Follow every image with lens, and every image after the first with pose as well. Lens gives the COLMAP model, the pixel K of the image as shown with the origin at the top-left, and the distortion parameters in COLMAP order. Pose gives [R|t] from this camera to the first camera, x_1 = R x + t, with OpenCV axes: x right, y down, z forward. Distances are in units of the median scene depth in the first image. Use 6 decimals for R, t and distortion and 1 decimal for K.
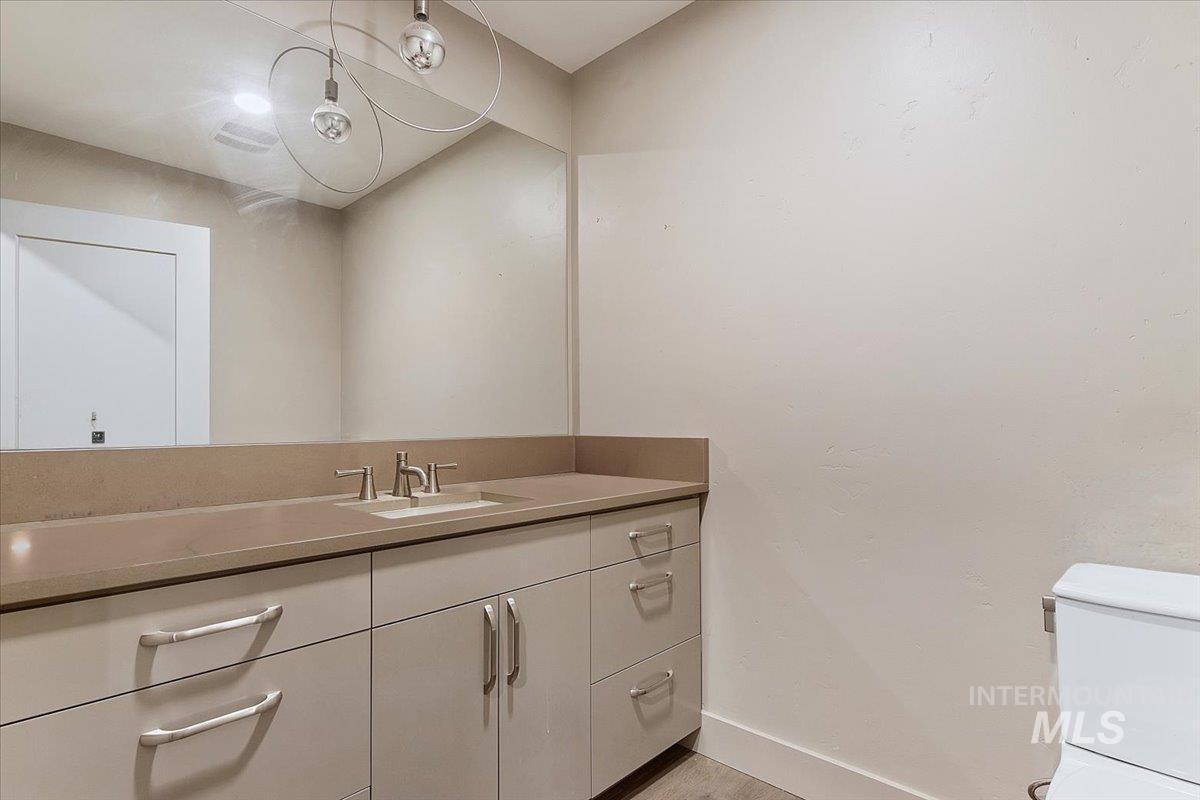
lens RADIAL K [[590.8, 0, 596.7], [0, 590.8, 419.5], [0, 0, 1]] dist [-0.000983, -0.000188]
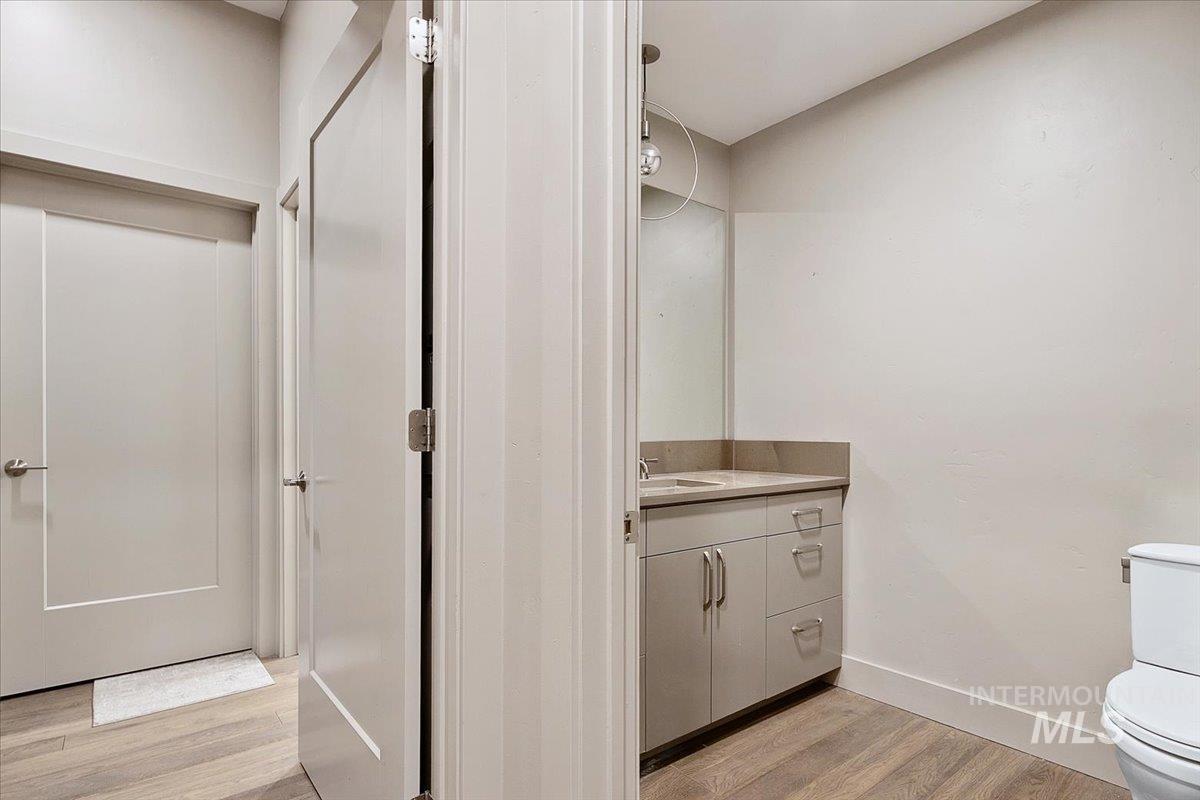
lens RADIAL K [[603.2, 0, 592.0], [0, 603.2, 435.4], [0, 0, 1]] dist [0.000469, -0.000468]
pose [[0.989297, 0.009787, -0.145589, -0.186987], [-0.007774, 0.999866, 0.014392, 0.002511], [0.145711, -0.013106, 0.989240, -0.400008]]
